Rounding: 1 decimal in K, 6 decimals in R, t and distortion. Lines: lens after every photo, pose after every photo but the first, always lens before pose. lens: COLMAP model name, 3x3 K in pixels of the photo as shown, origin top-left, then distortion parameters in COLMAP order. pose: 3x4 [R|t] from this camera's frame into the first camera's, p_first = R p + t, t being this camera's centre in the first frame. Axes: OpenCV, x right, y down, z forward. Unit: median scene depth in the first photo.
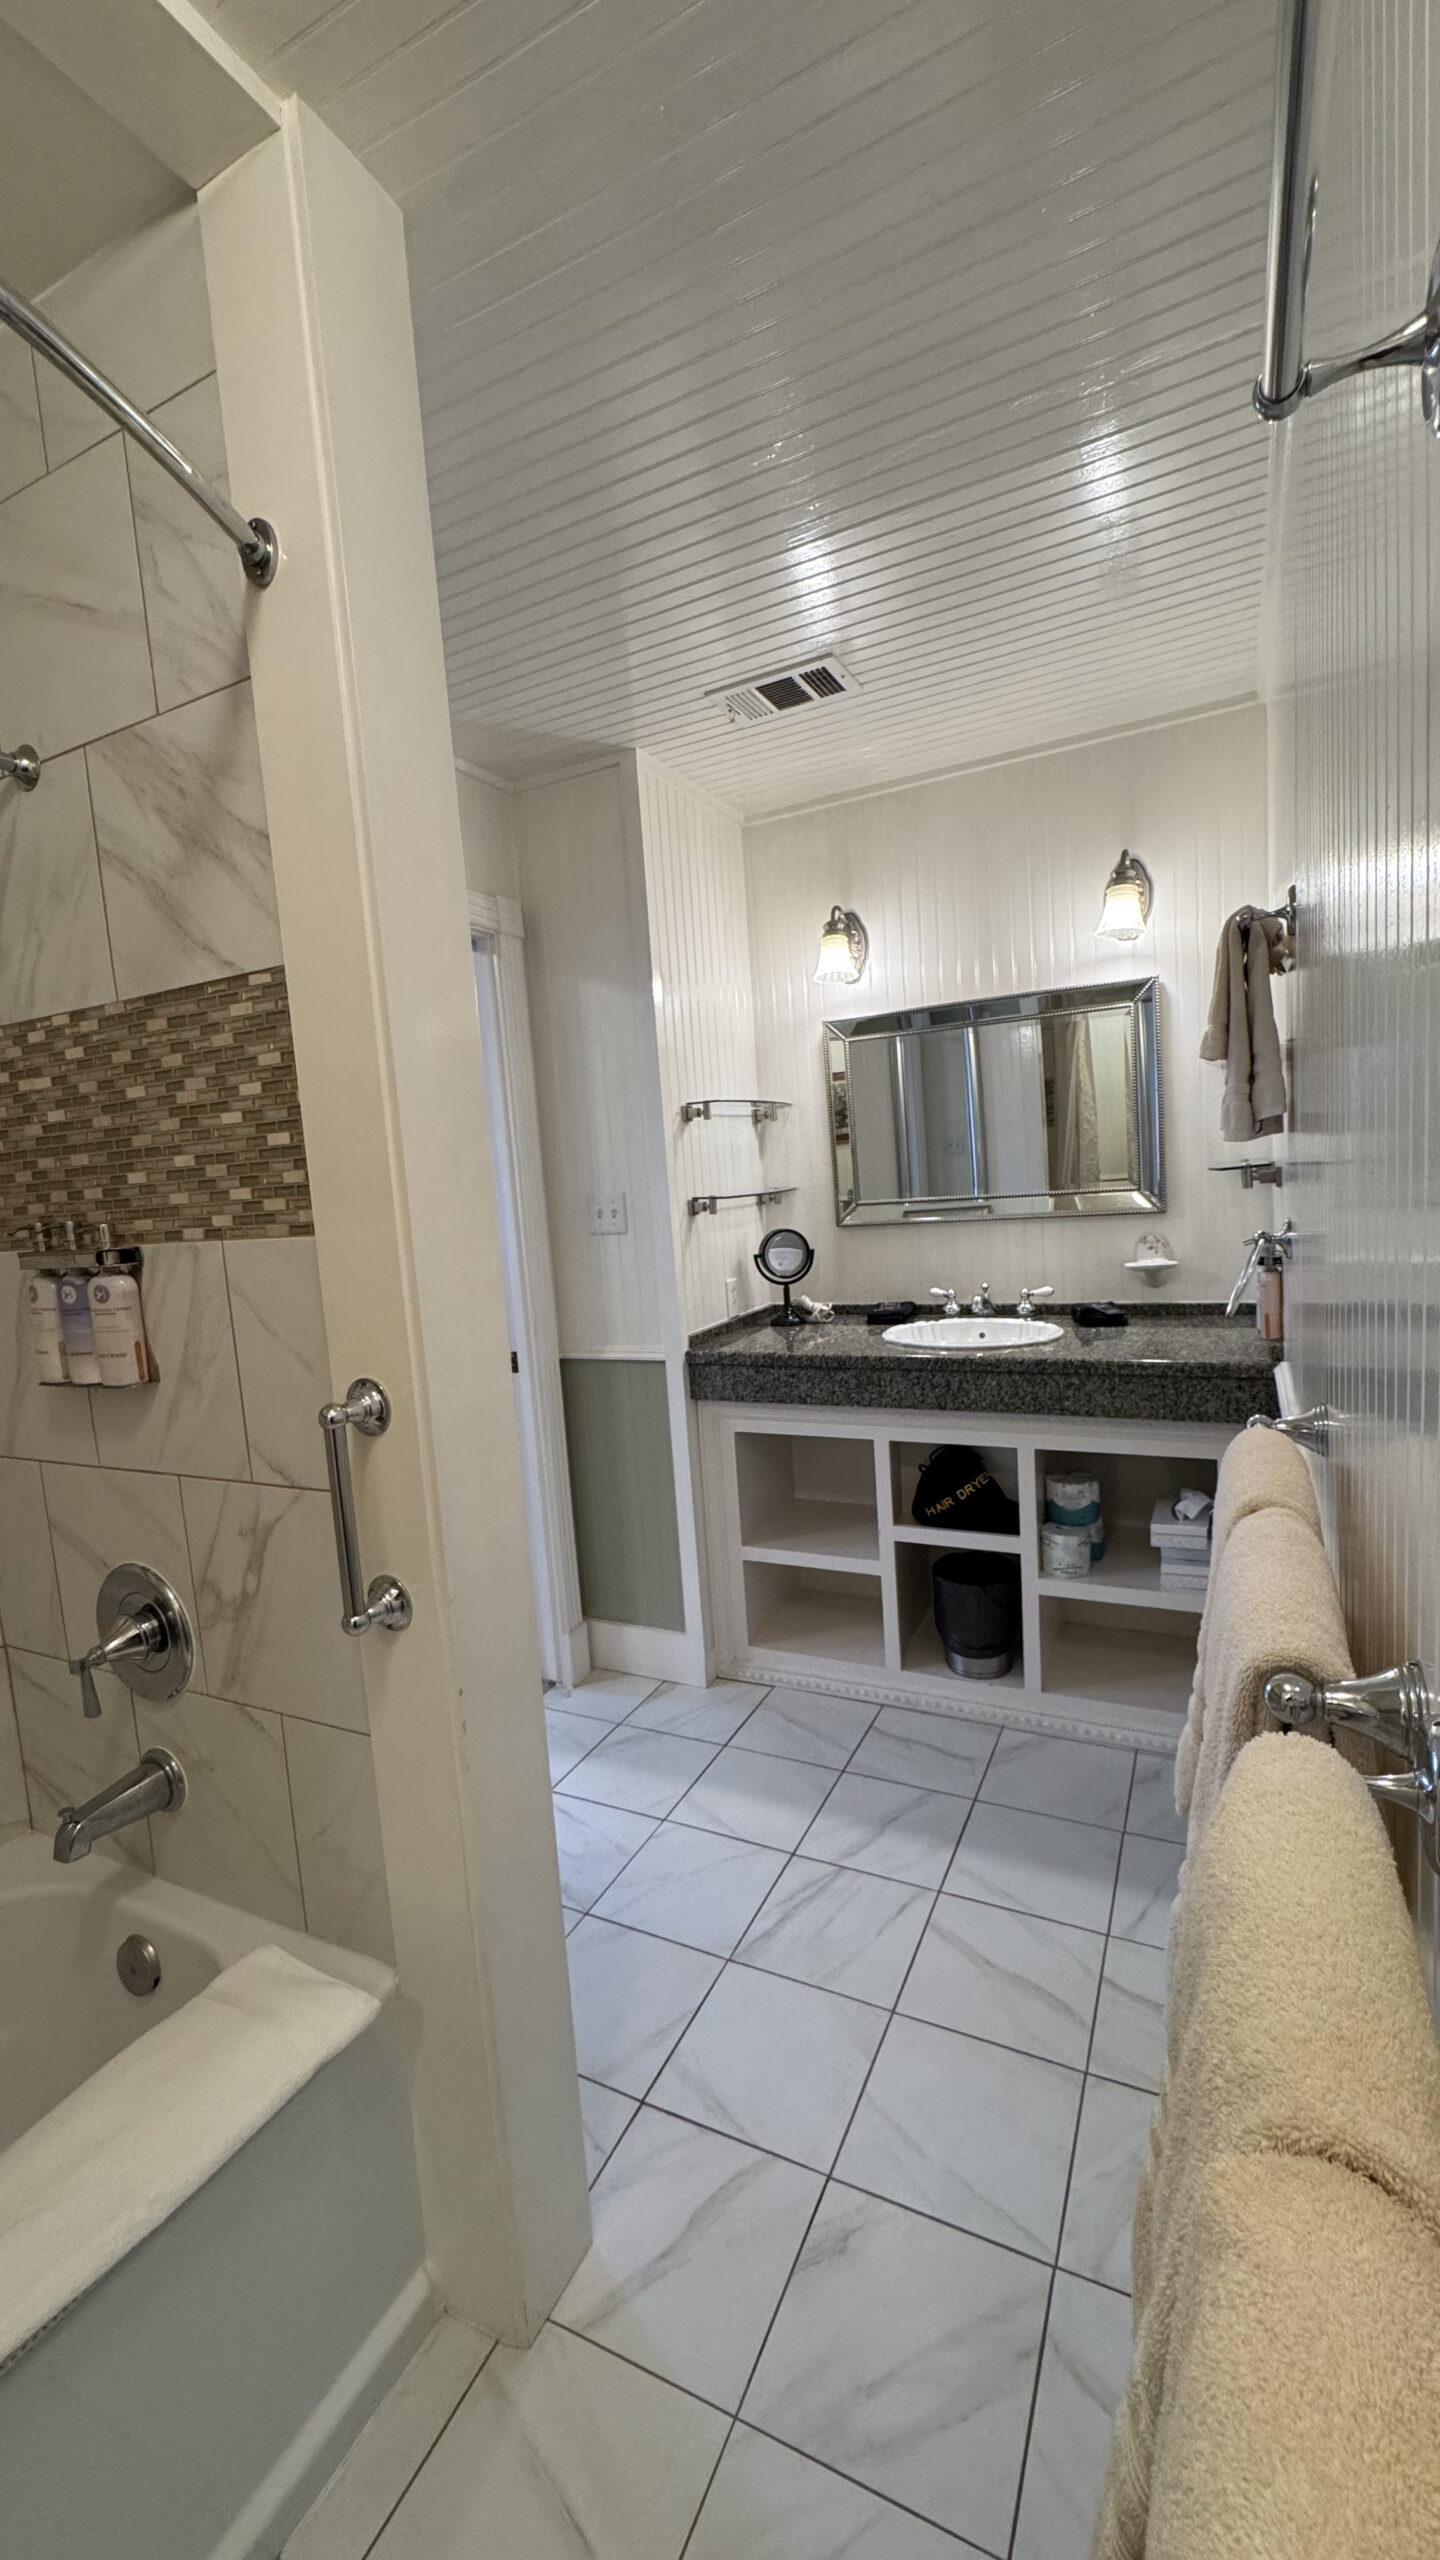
lens RADIAL K [[1021.4, 0, 722.3], [0, 1021.4, 1277.3], [0, 0, 1]] dist [-0.006103, 0.000925]
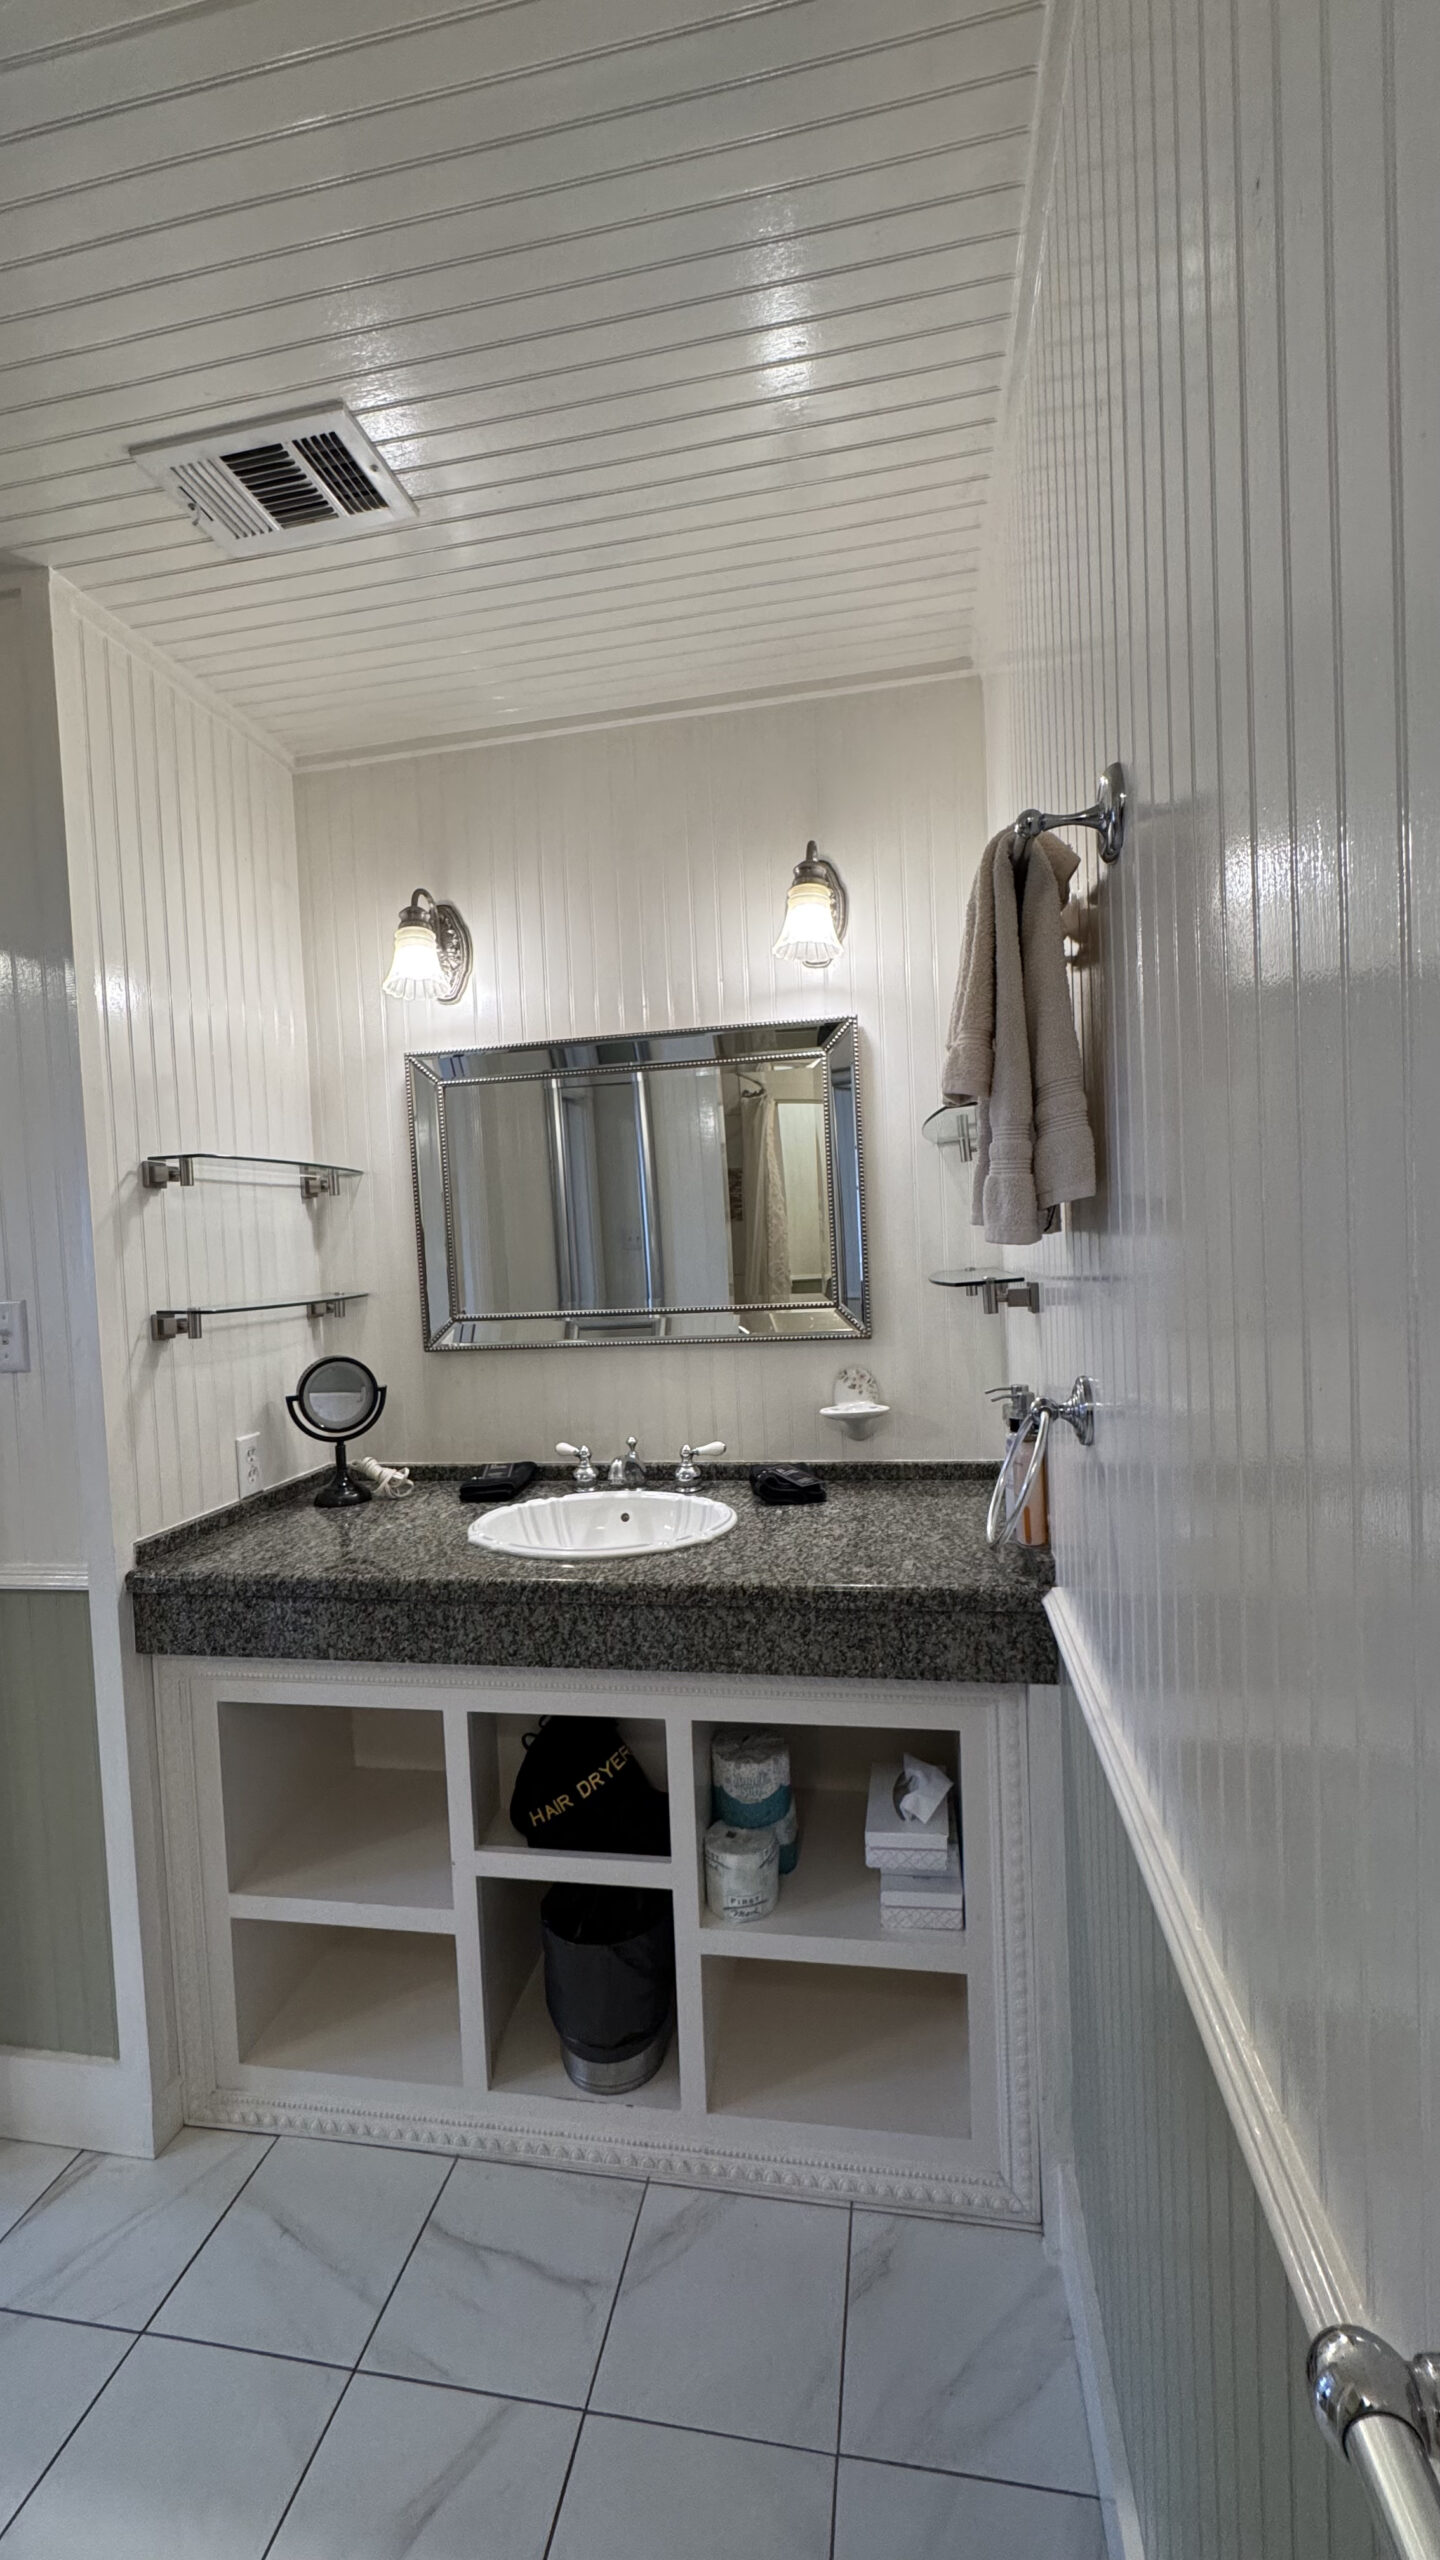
lens RADIAL K [[1021.4, 0, 720.8], [0, 1021.4, 1280.7], [0, 0, 1]] dist [-0.006103, 0.000925]
pose [[0.960162, 0.016521, 0.278957, 0.129892], [0.007640, 0.996326, -0.085300, -0.043728], [-0.279341, 0.084033, 0.956508, 0.335680]]
